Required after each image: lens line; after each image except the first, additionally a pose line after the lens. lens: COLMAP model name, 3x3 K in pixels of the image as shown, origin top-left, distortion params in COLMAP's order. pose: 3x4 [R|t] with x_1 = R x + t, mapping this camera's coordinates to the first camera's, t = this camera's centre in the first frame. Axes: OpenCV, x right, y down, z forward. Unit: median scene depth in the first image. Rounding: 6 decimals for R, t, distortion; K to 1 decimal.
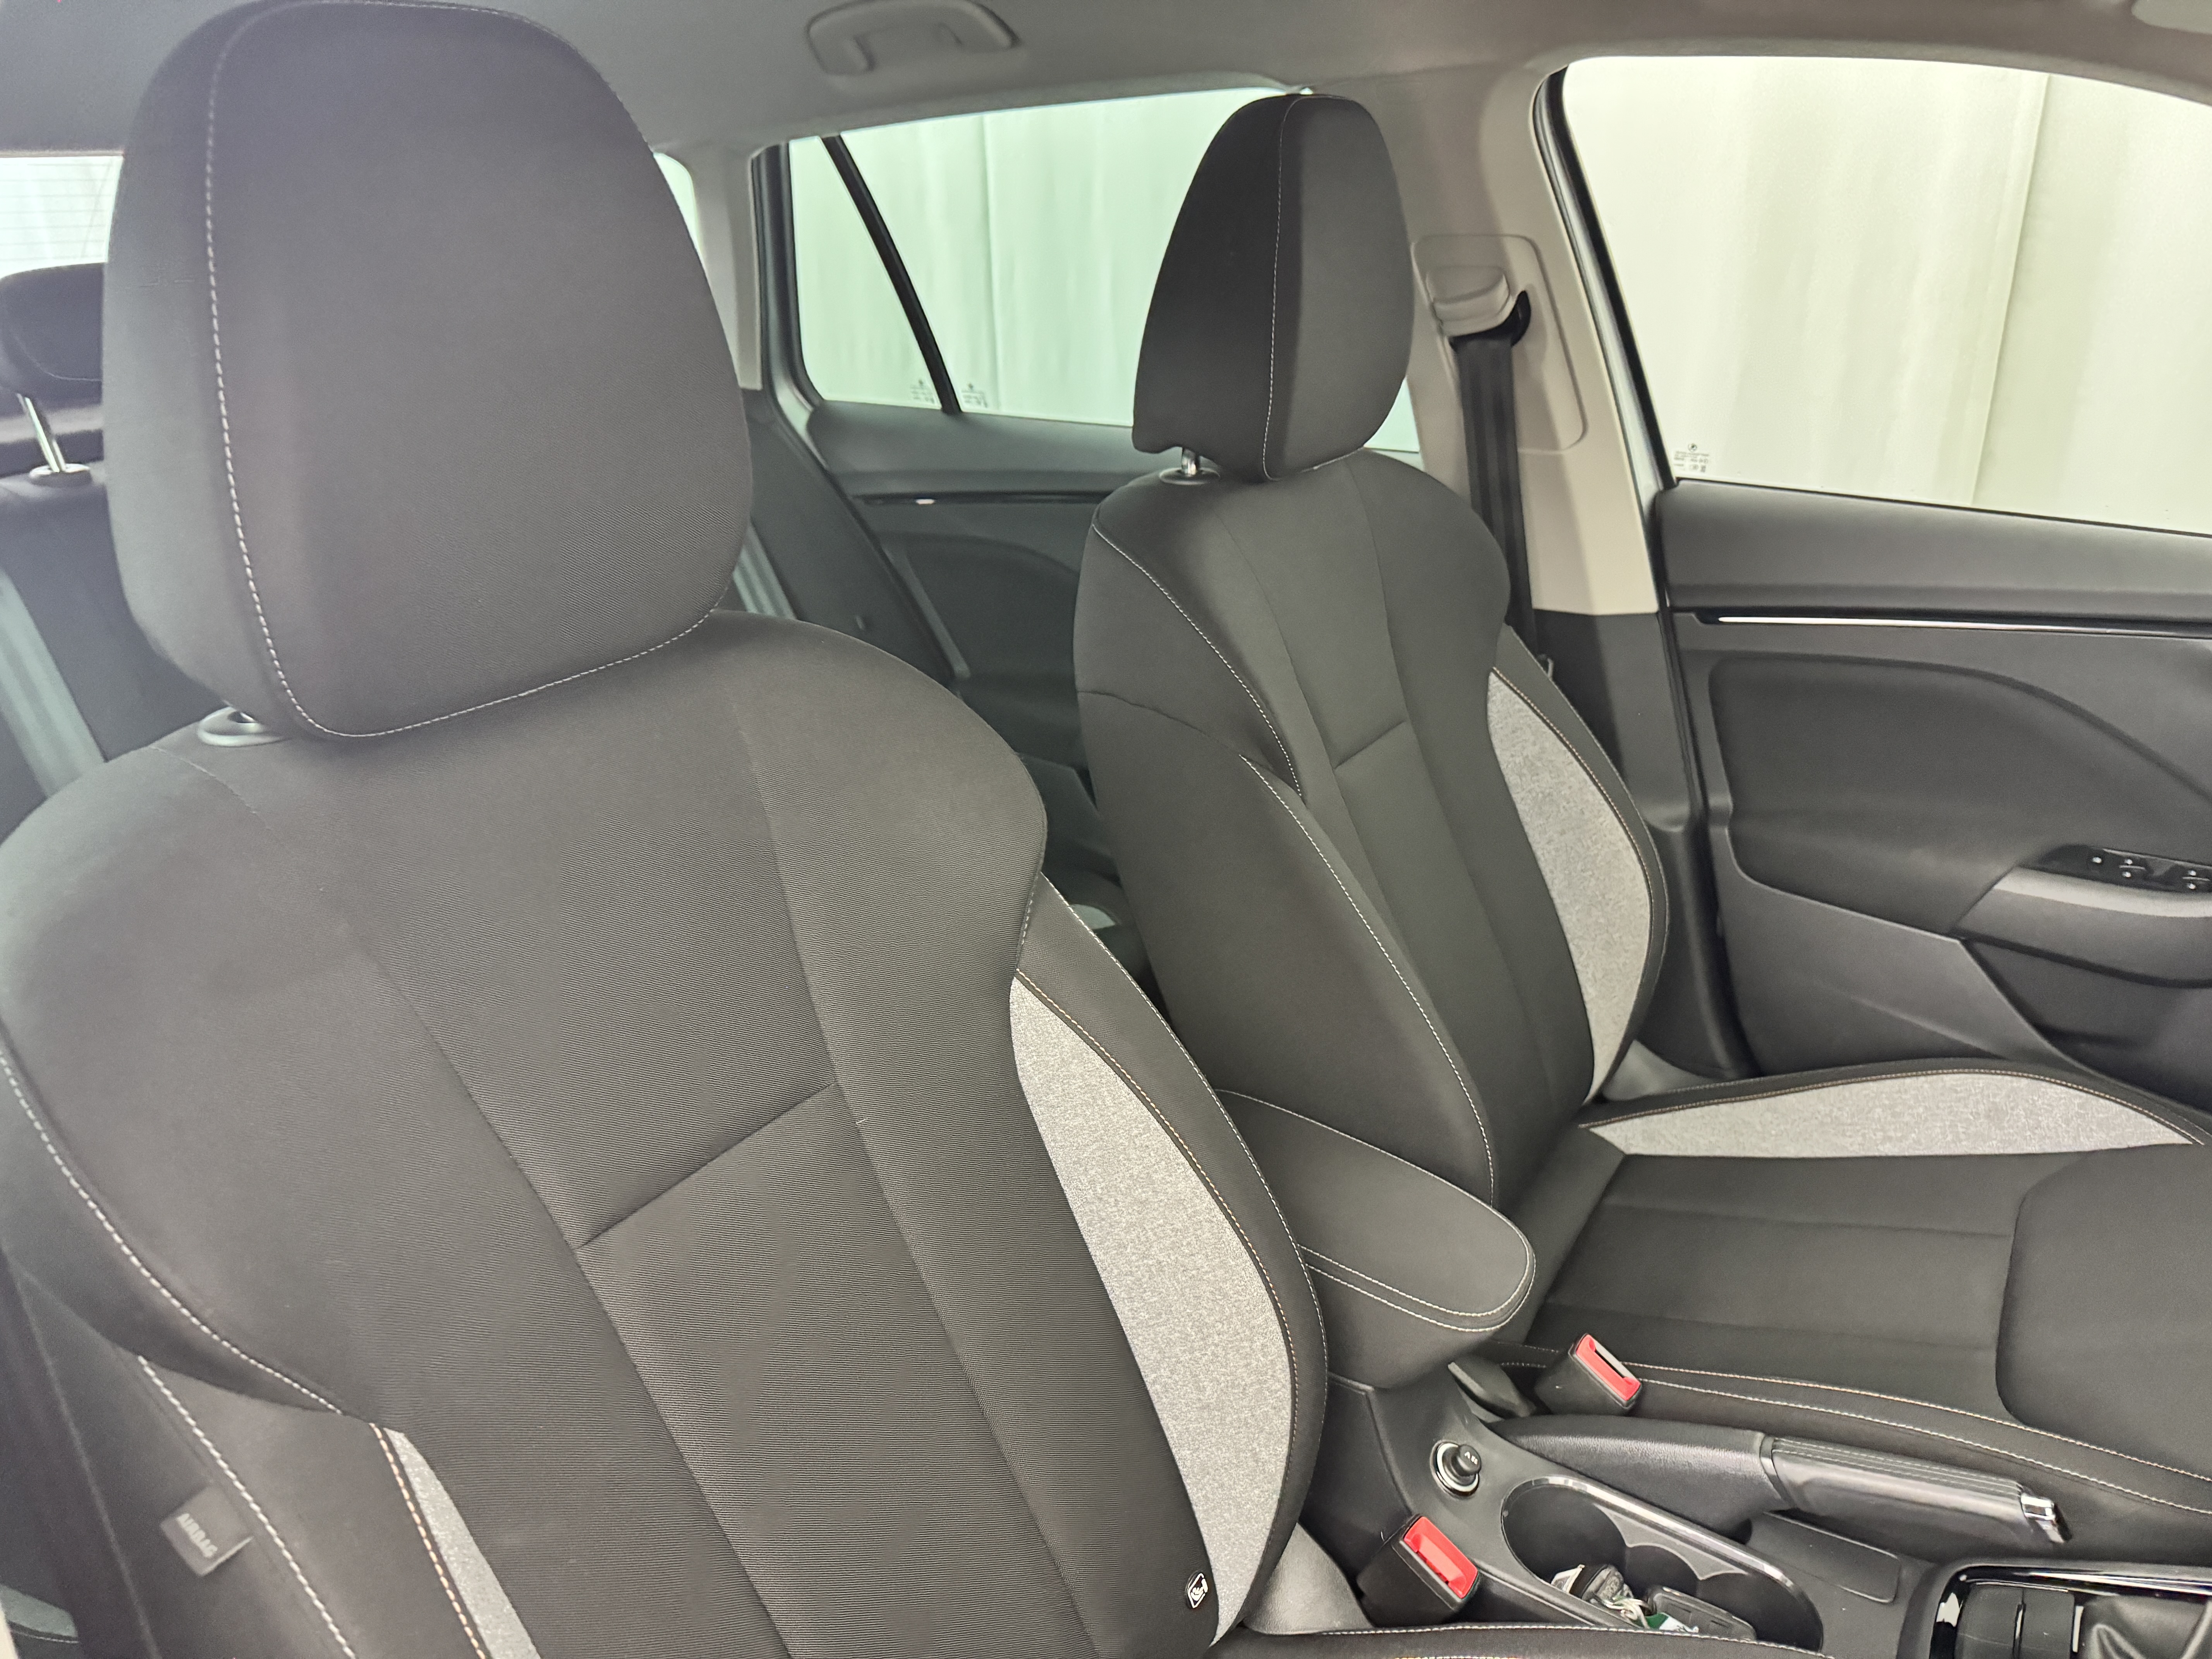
lens RADIAL K [[1574.3, 0, 1079.7], [0, 1574.3, 834.6], [0, 0, 1]] dist [0.022748, -0.034092]
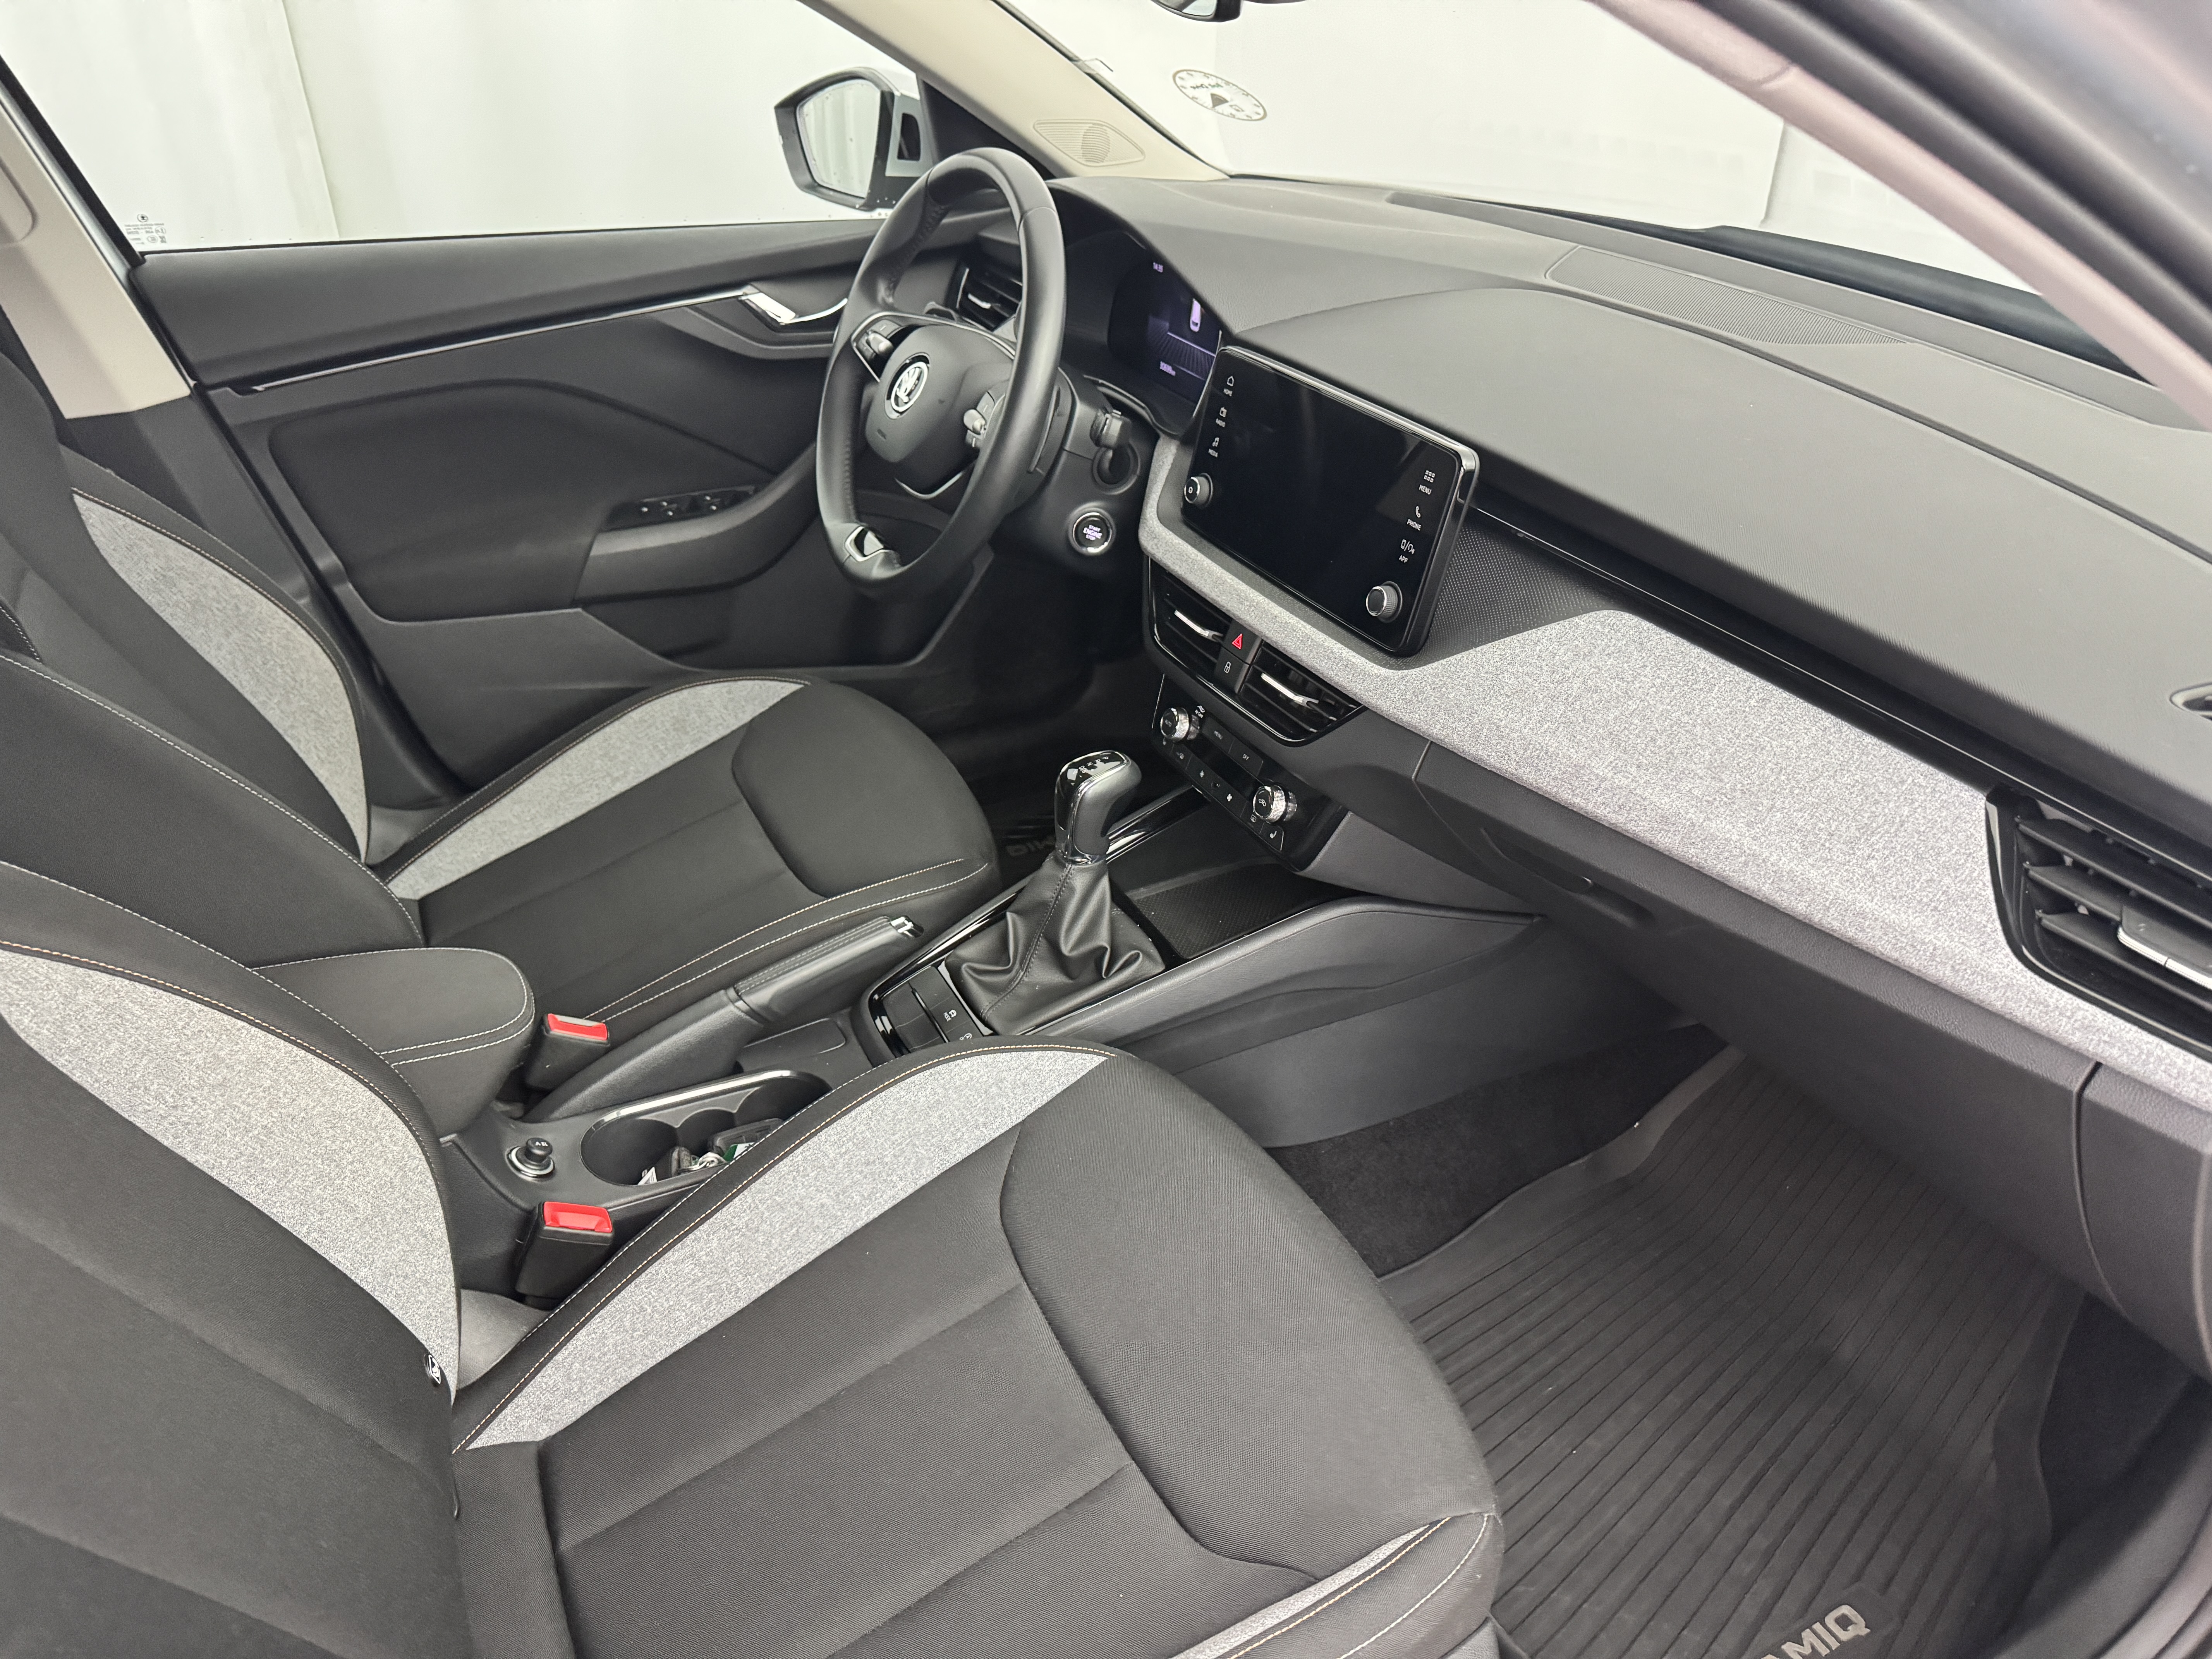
lens RADIAL K [[1574.3, 0, 1095.3], [0, 1574.3, 841.4], [0, 0, 1]] dist [0.022748, -0.034092]
pose [[0.524136, -0.432219, 0.733804, -0.284558], [0.312689, 0.899130, 0.306252, -0.026874], [-0.792153, 0.068935, 0.606417, -0.025567]]
